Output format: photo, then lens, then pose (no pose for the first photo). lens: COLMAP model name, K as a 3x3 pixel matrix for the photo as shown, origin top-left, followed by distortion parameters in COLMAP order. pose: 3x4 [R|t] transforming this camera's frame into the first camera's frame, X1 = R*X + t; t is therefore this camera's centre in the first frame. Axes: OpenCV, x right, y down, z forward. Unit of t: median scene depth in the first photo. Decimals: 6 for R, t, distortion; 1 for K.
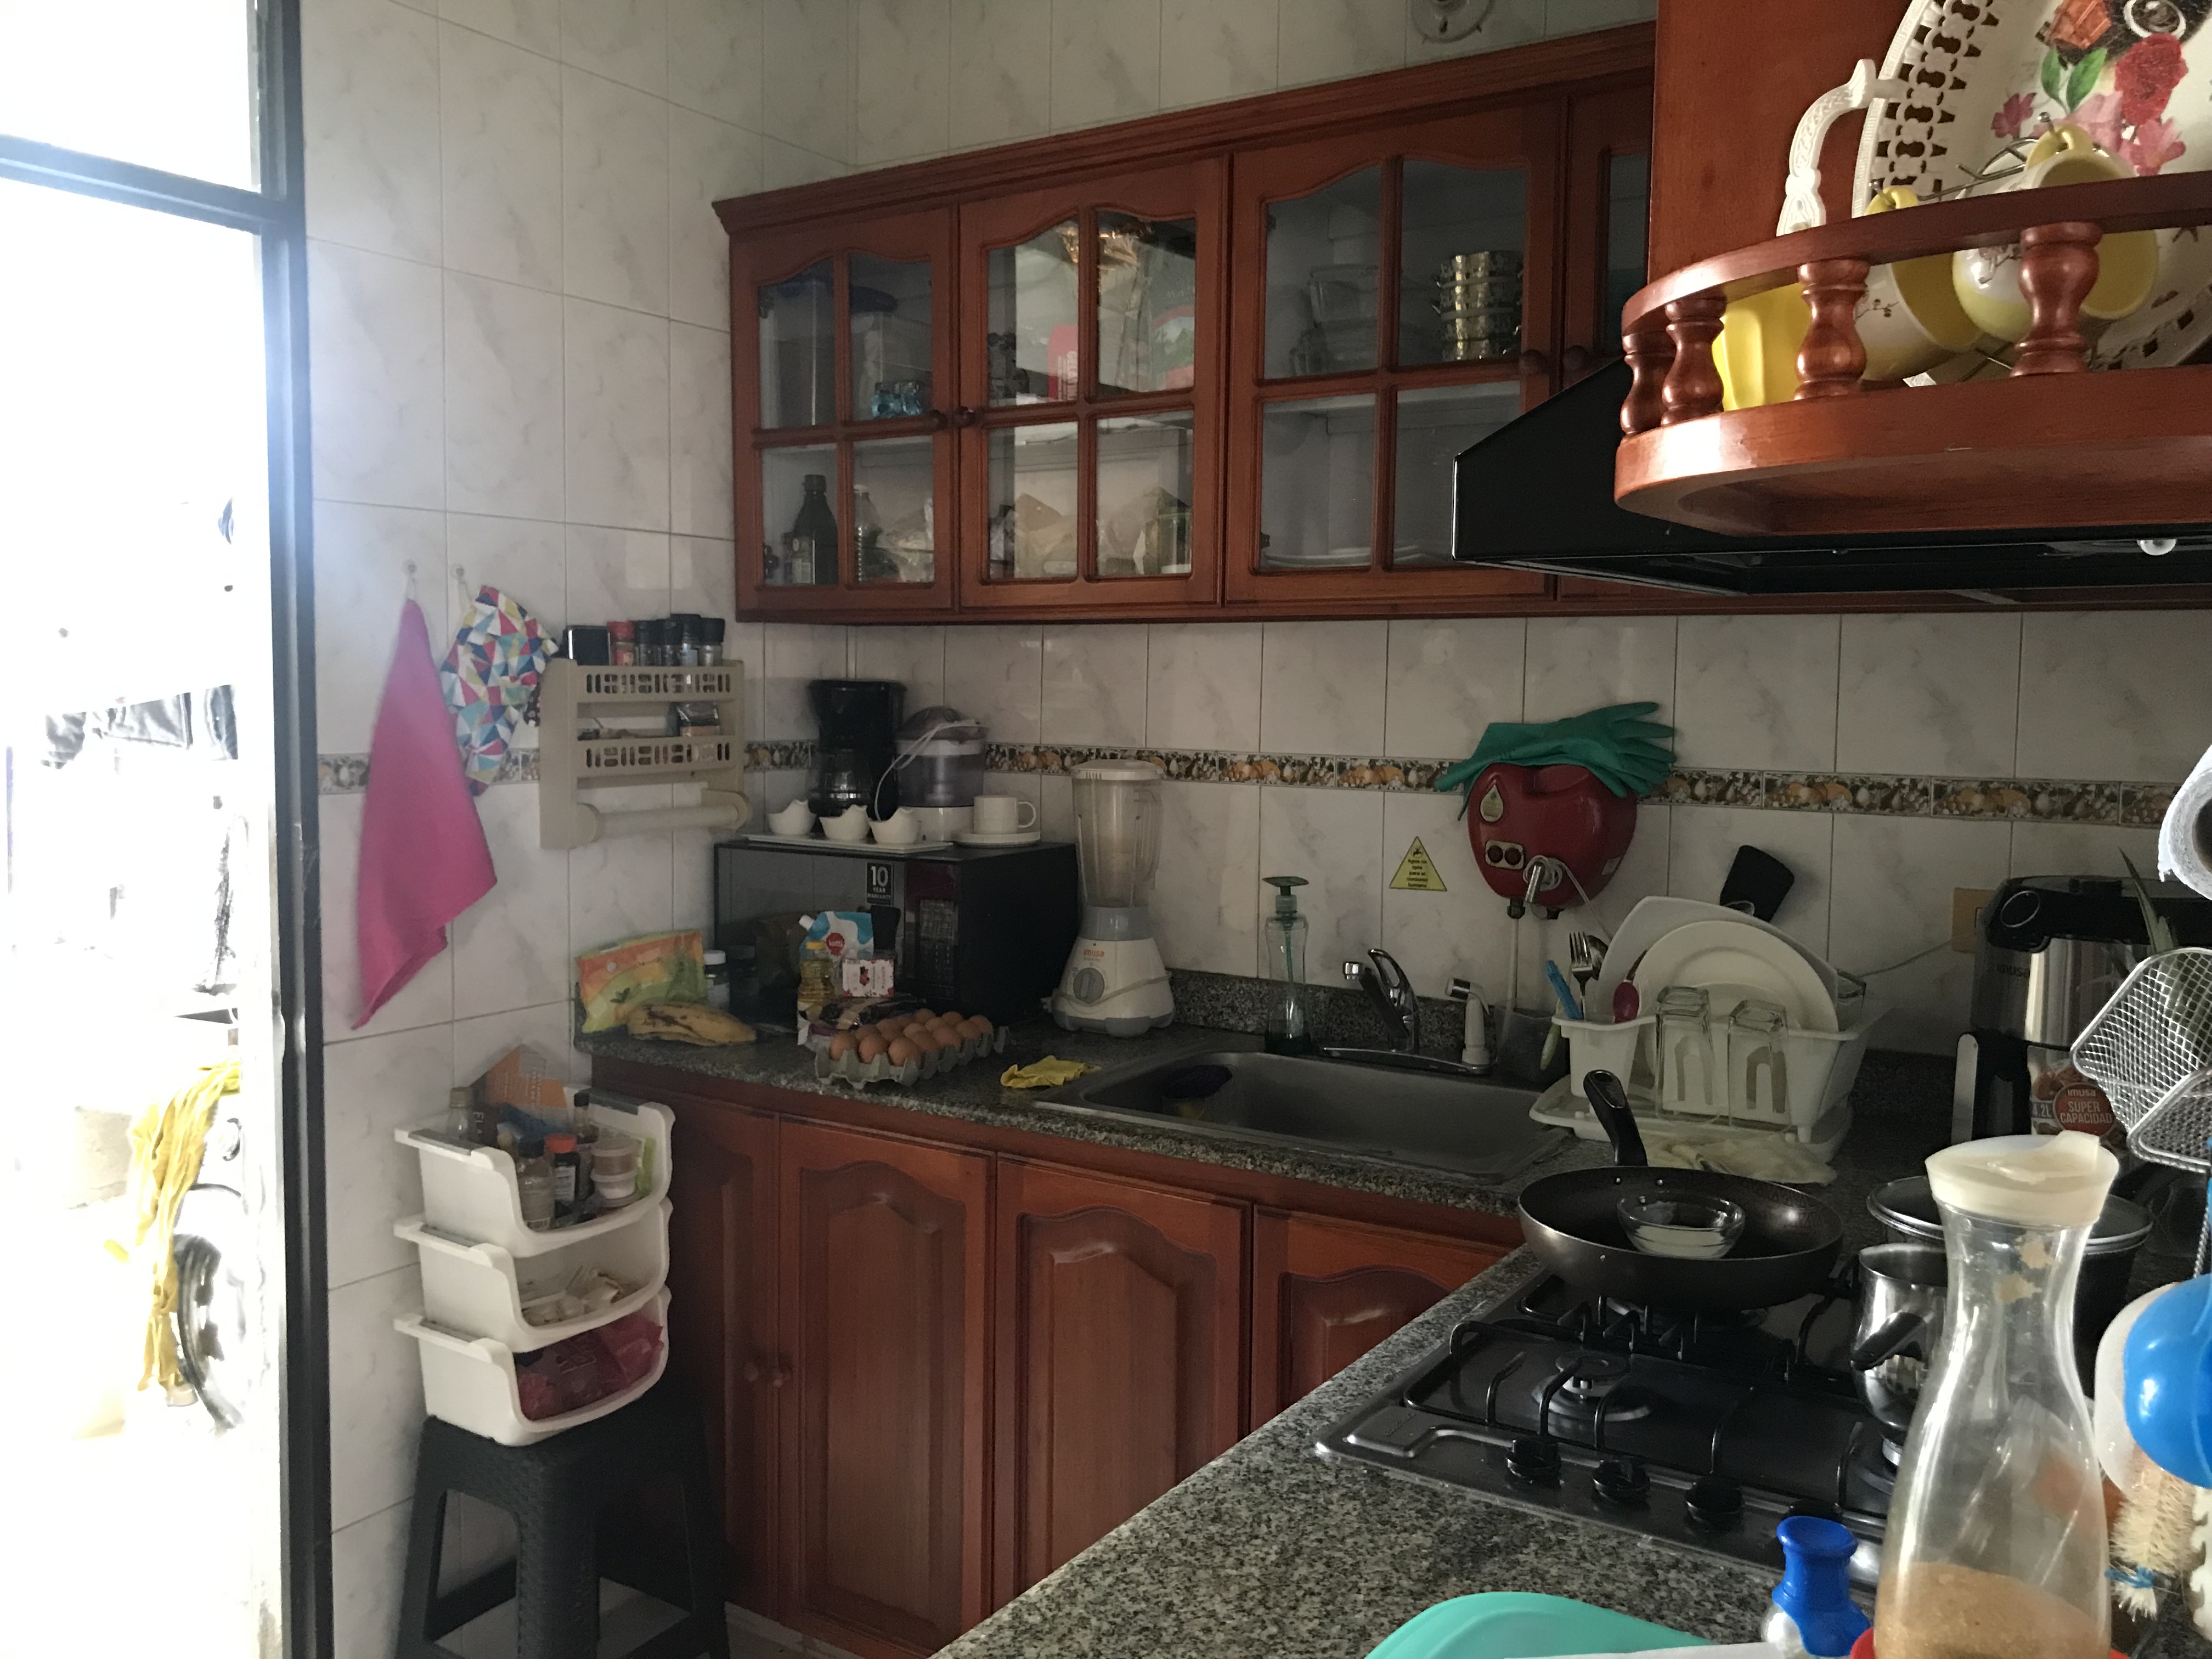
lens RADIAL K [[1814.0, 0, 1106.2], [0, 1814.0, 825.6], [0, 0, 1]] dist [-0.002852, -0.002297]
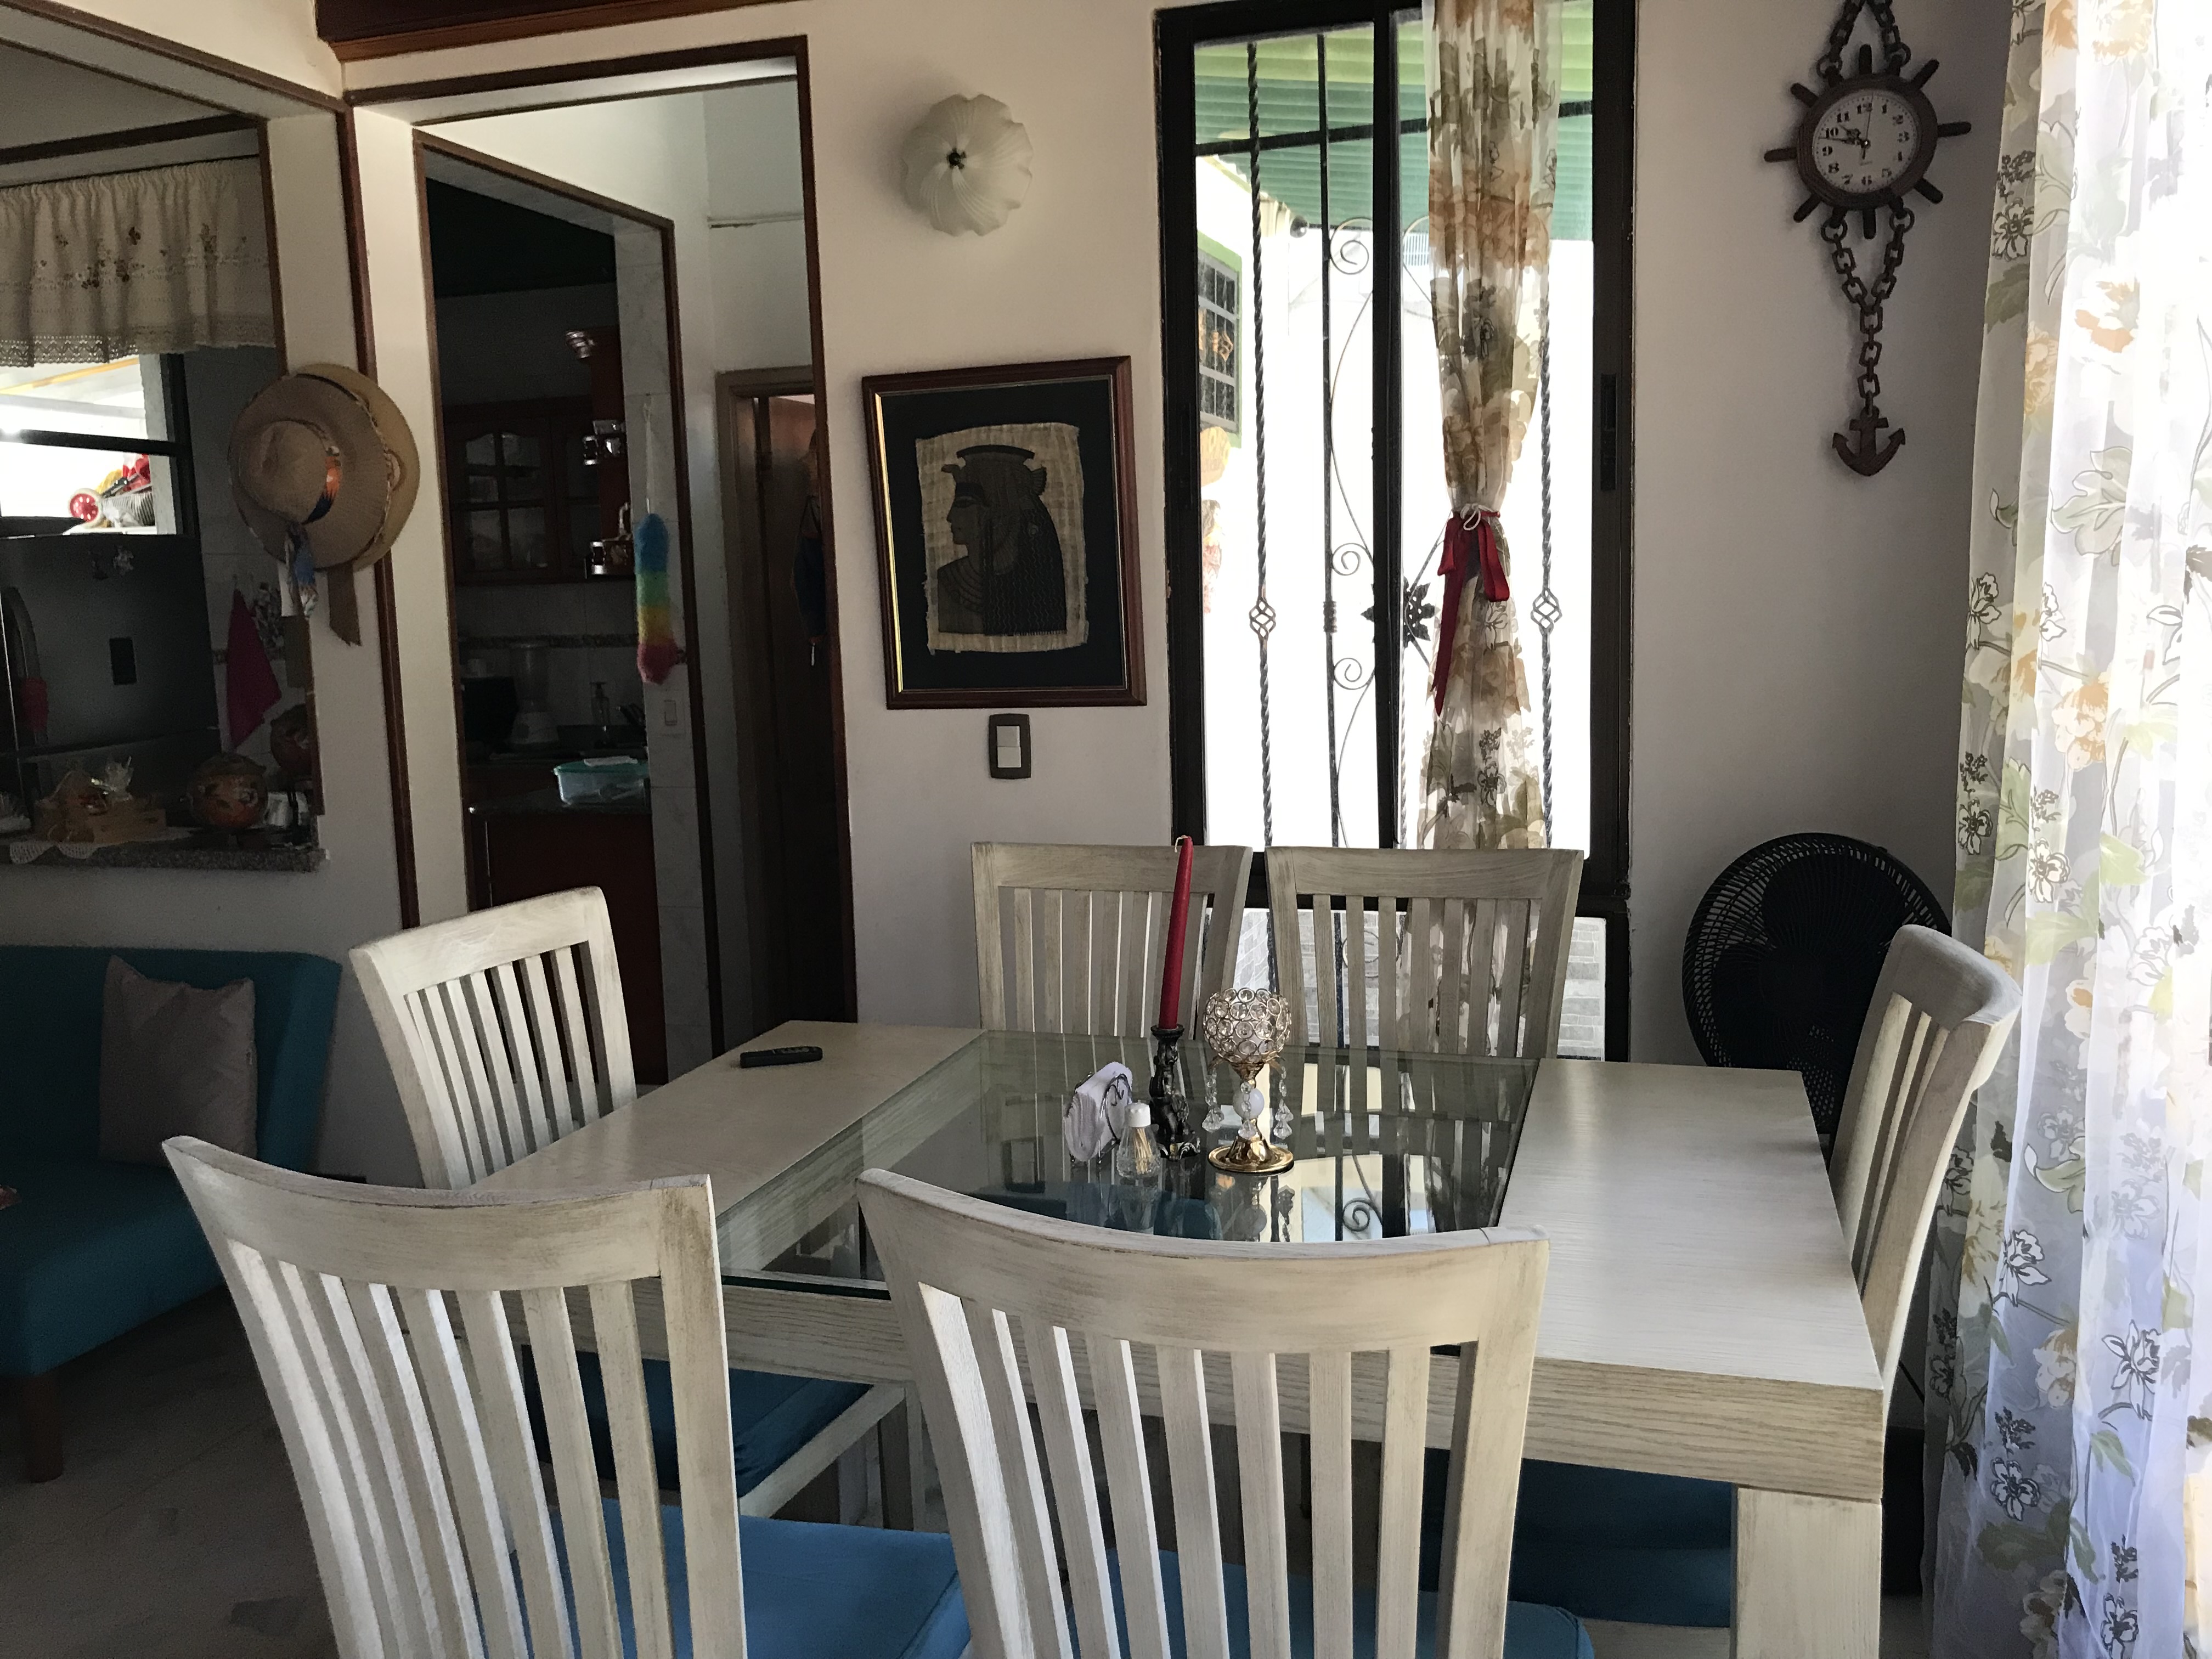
lens RADIAL K [[1814.0, 0, 1103.6], [0, 1814.0, 835.1], [0, 0, 1]] dist [-0.002852, -0.002297]
pose [[0.957357, -0.081276, 0.277240, 0.051920], [0.067896, 0.996032, 0.057540, 0.140122], [-0.280817, -0.036262, 0.959076, -1.609461]]
